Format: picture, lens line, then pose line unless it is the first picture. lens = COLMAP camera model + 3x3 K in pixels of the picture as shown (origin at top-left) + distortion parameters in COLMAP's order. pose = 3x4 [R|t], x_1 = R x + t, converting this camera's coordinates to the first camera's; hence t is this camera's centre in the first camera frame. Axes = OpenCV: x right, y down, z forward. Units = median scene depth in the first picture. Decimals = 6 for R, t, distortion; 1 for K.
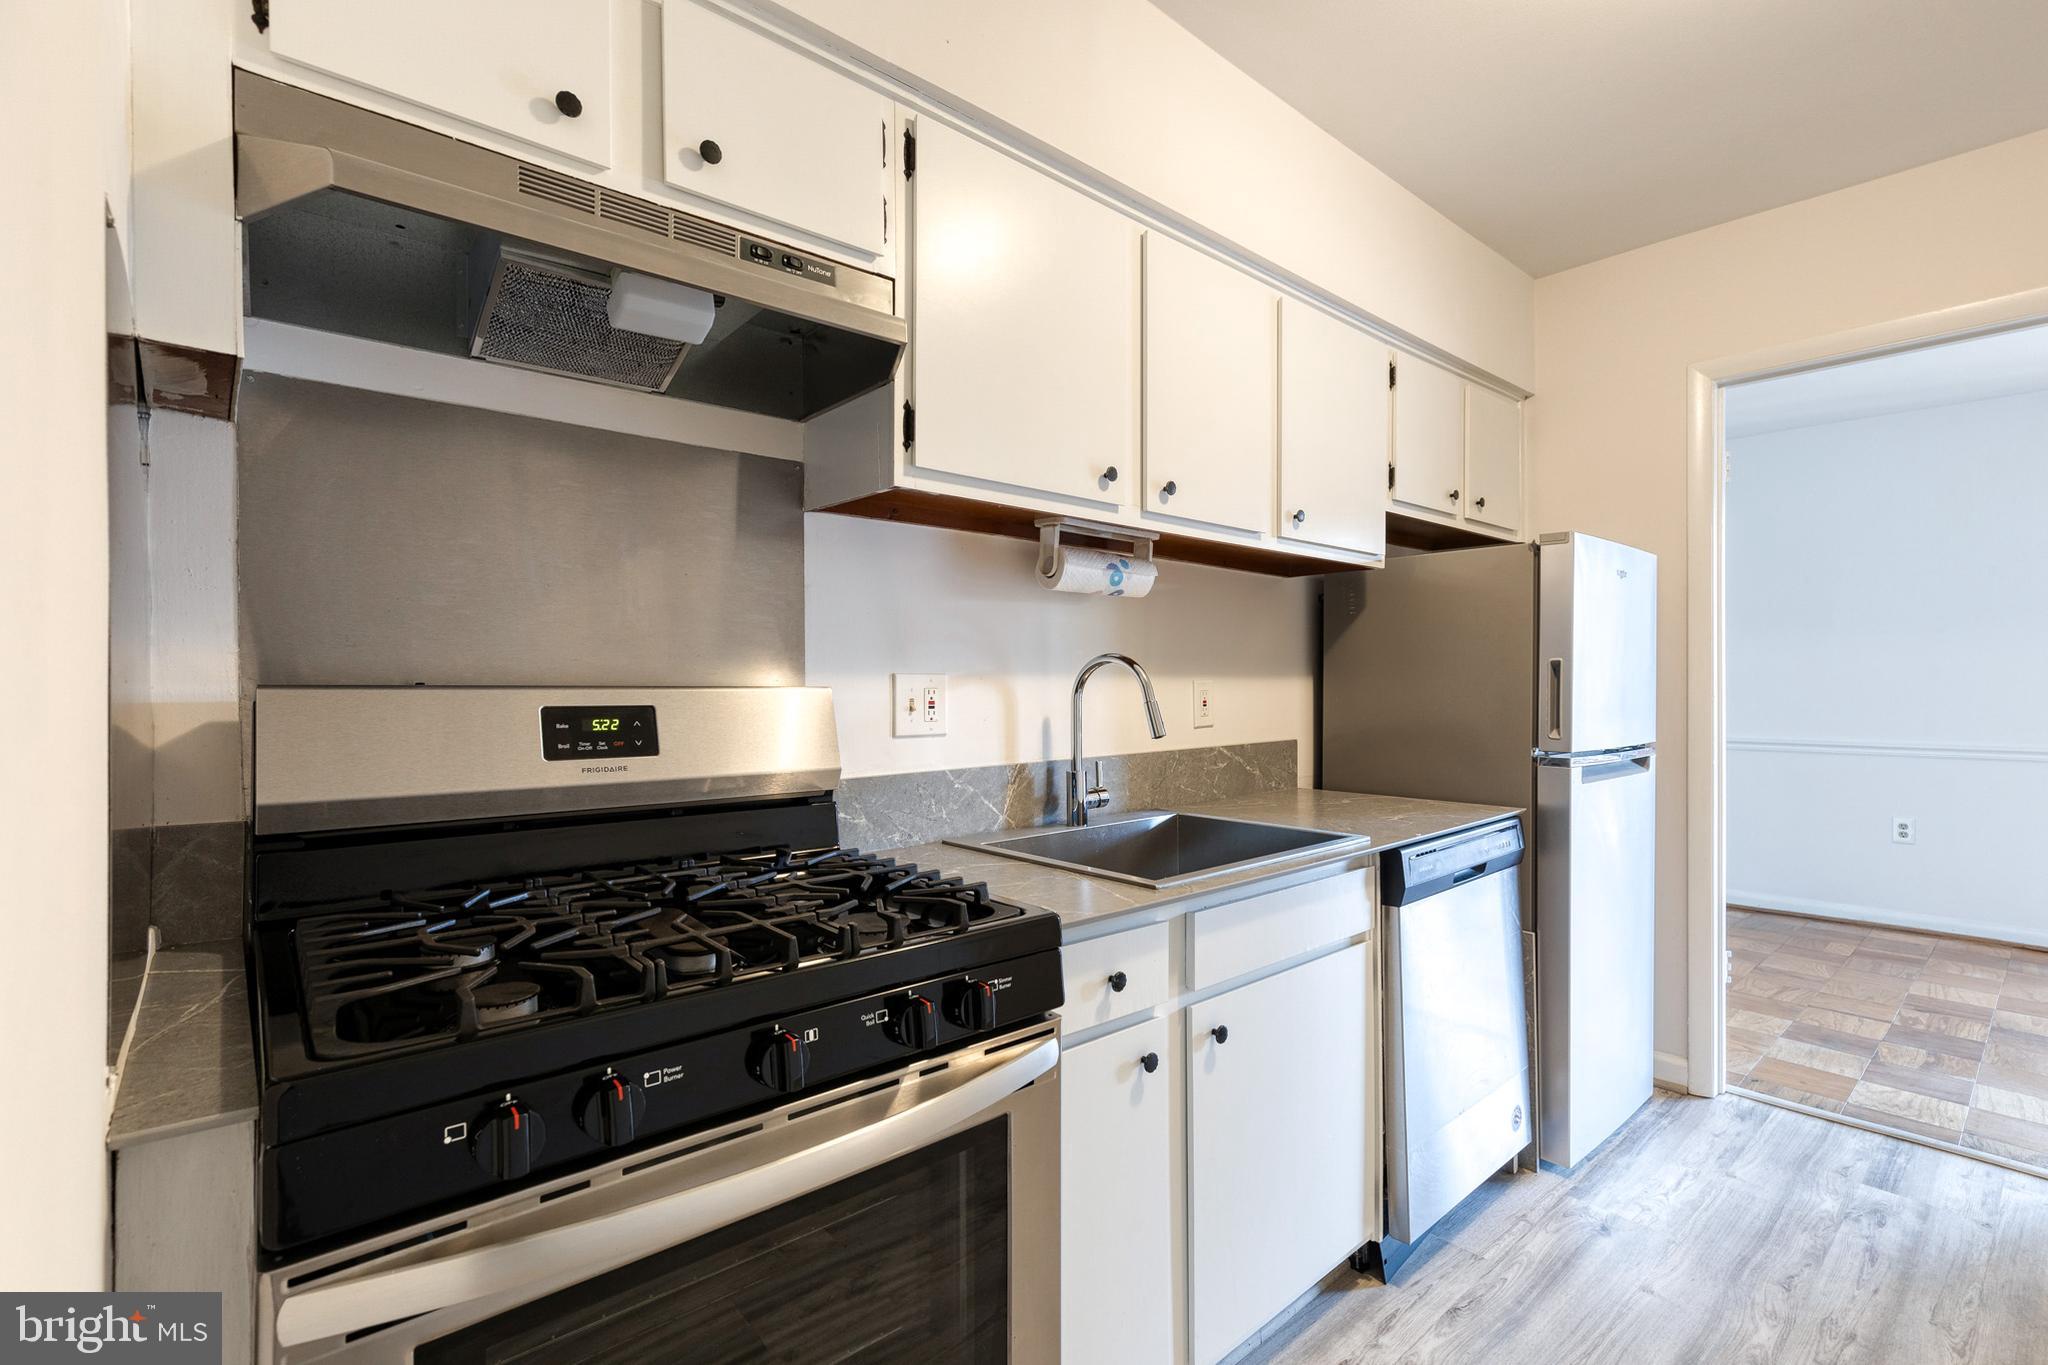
lens RADIAL K [[925.3, 0, 1036.3], [0, 925.3, 683.3], [0, 0, 1]] dist [0.007418, -0.001667]
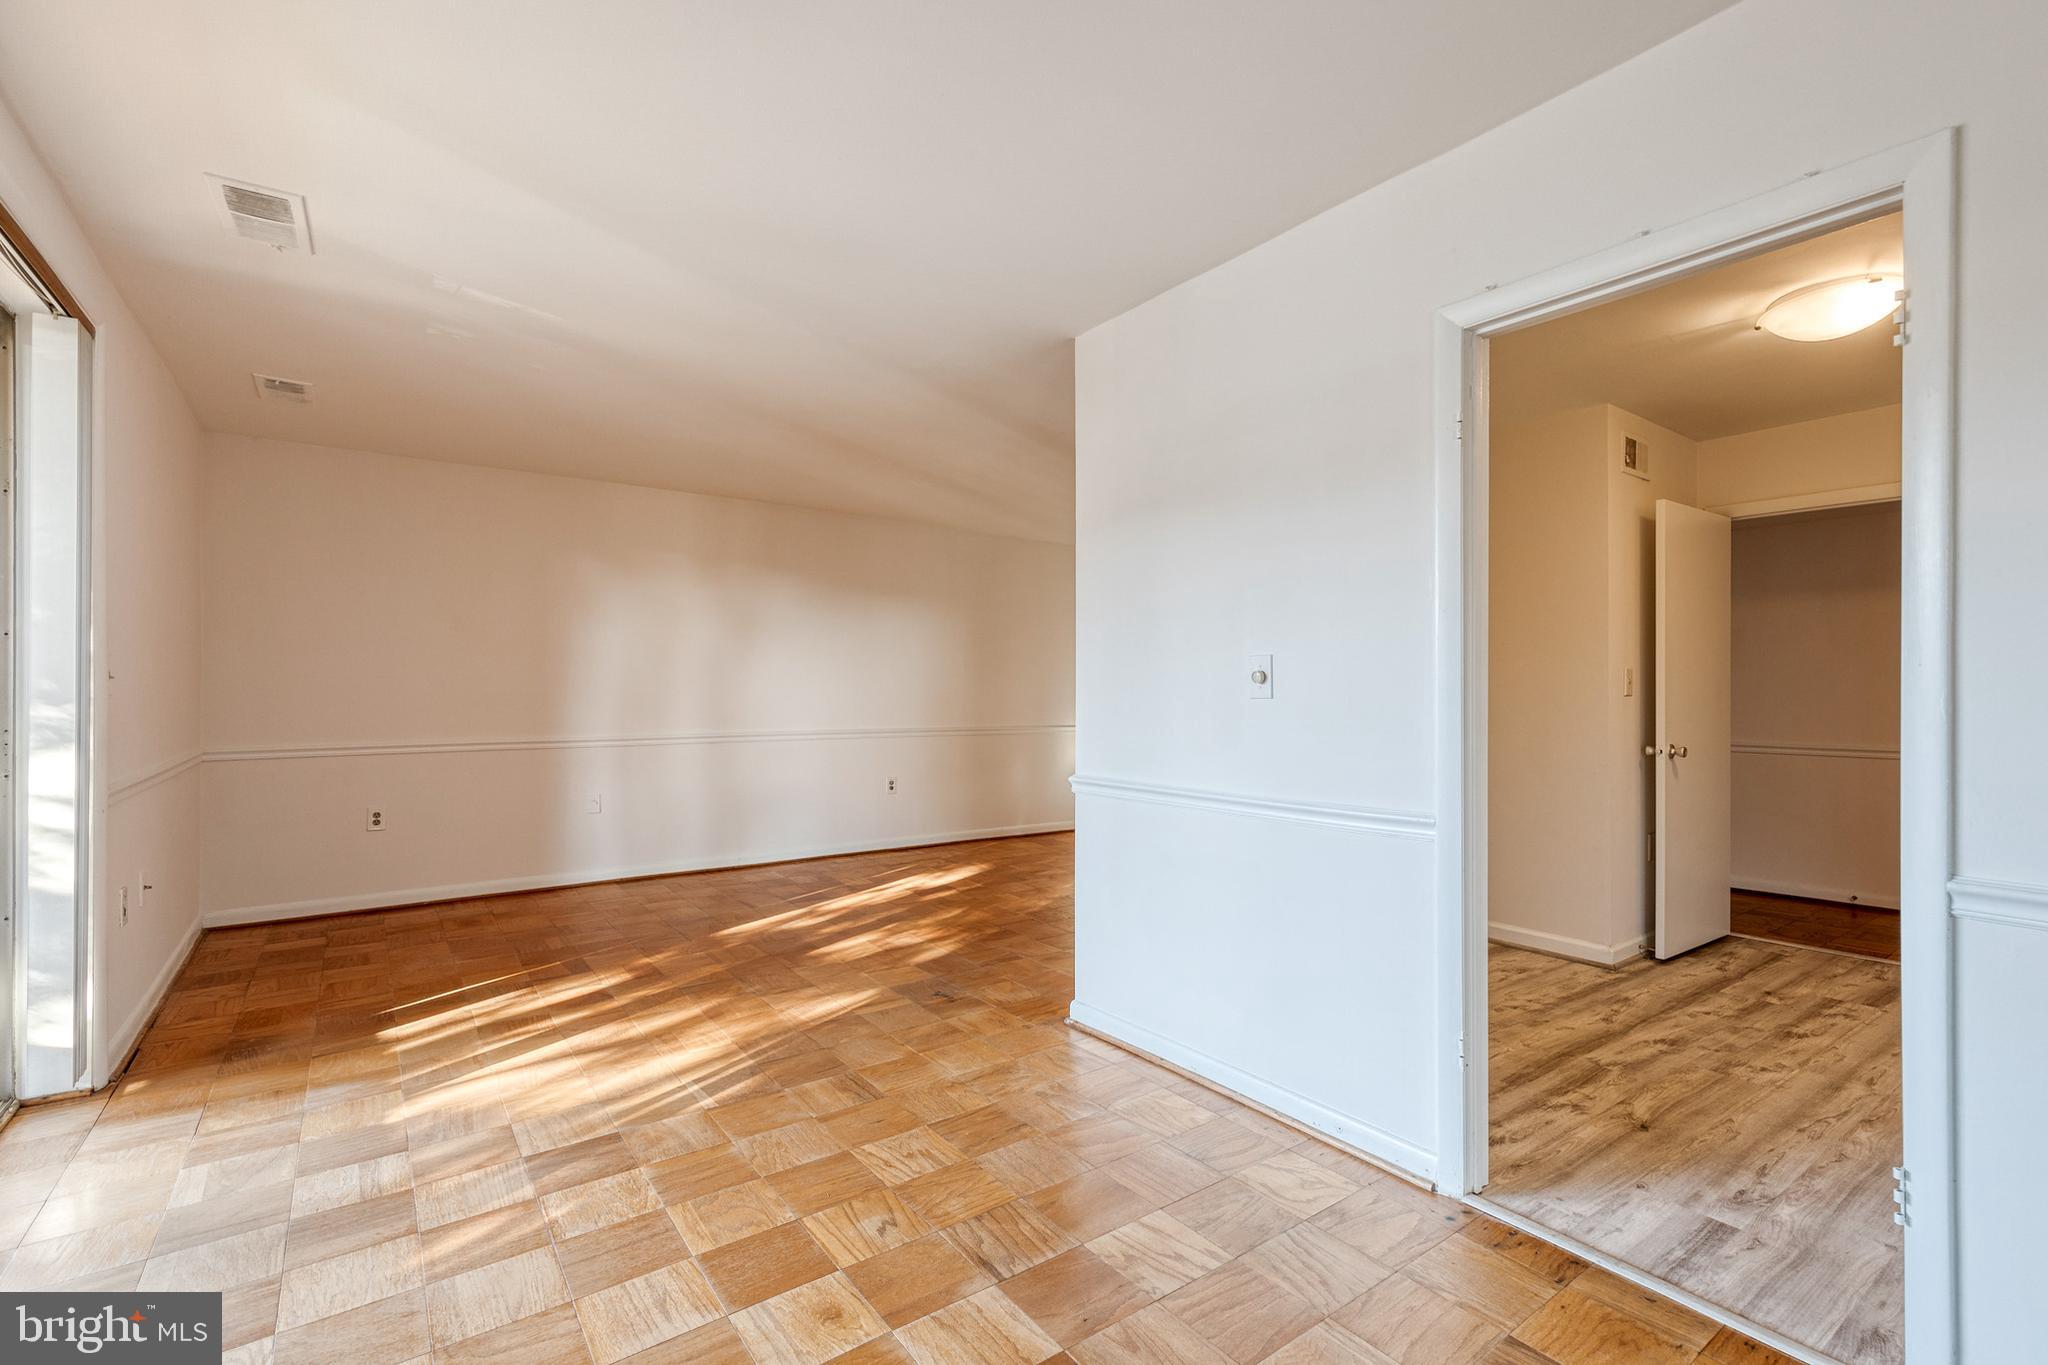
lens RADIAL K [[930.1, 0, 1044.1], [0, 930.1, 683.8], [0, 0, 1]] dist [0.009765, -0.000152]
pose [[-0.996630, -0.002283, 0.081996, 1.747860], [-0.002677, 0.999985, -0.004690, -0.009711], [-0.081984, -0.004893, -0.996622, 2.318150]]
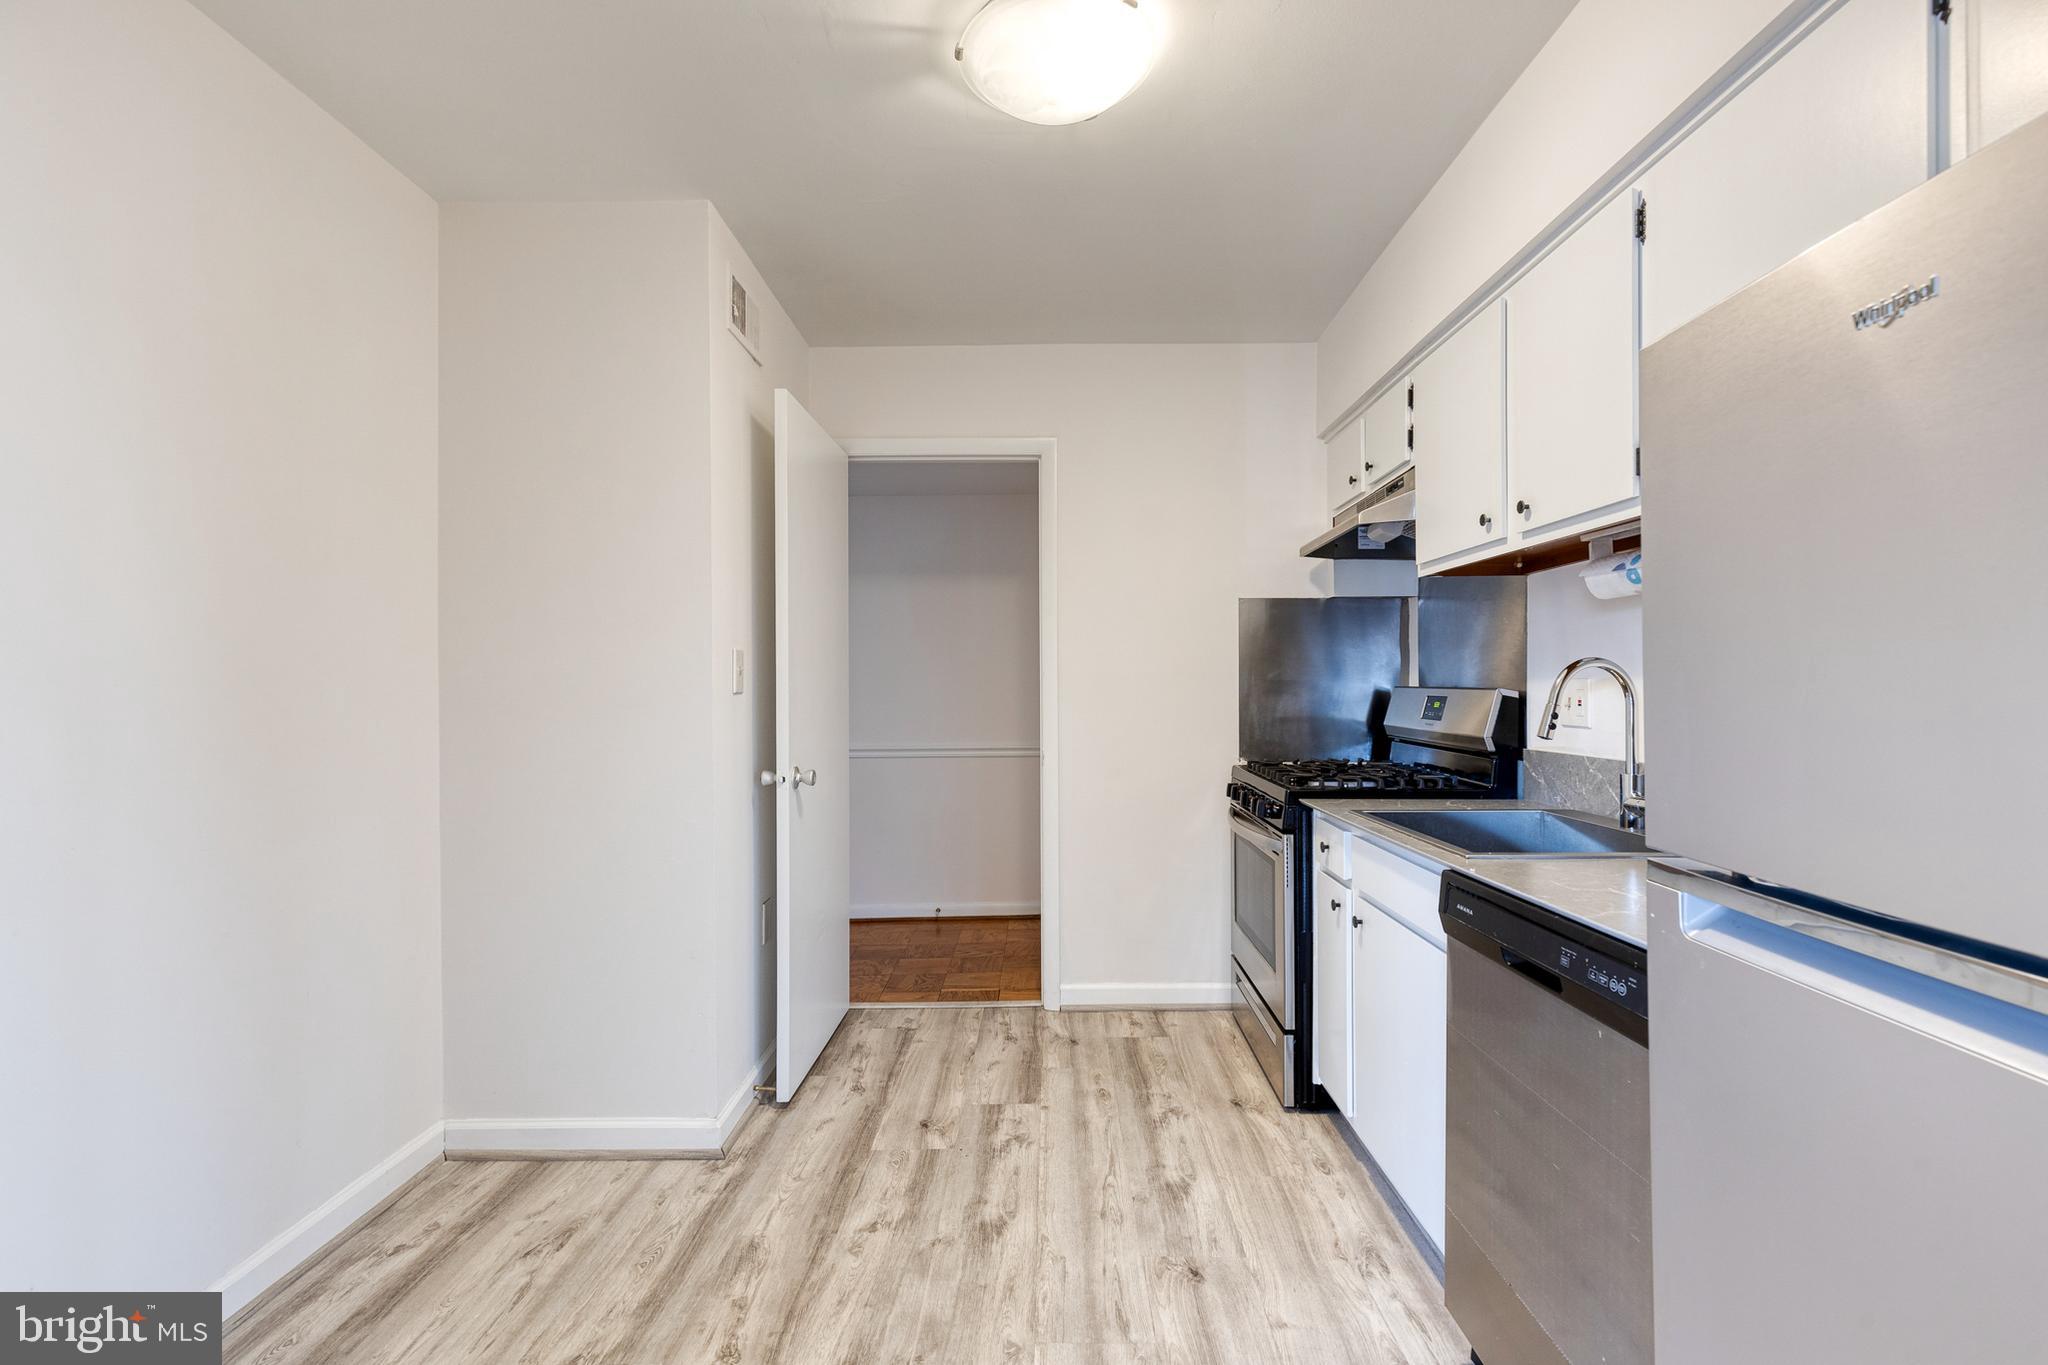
lens RADIAL K [[930.1, 0, 1044.1], [0, 930.1, 683.8], [0, 0, 1]] dist [0.009765, -0.000152]
pose [[-0.665337, 0.002214, -0.746540, 1.276121], [0.005512, 0.999983, -0.001947, -0.004508], [0.746523, -0.005410, -0.665338, 1.251348]]
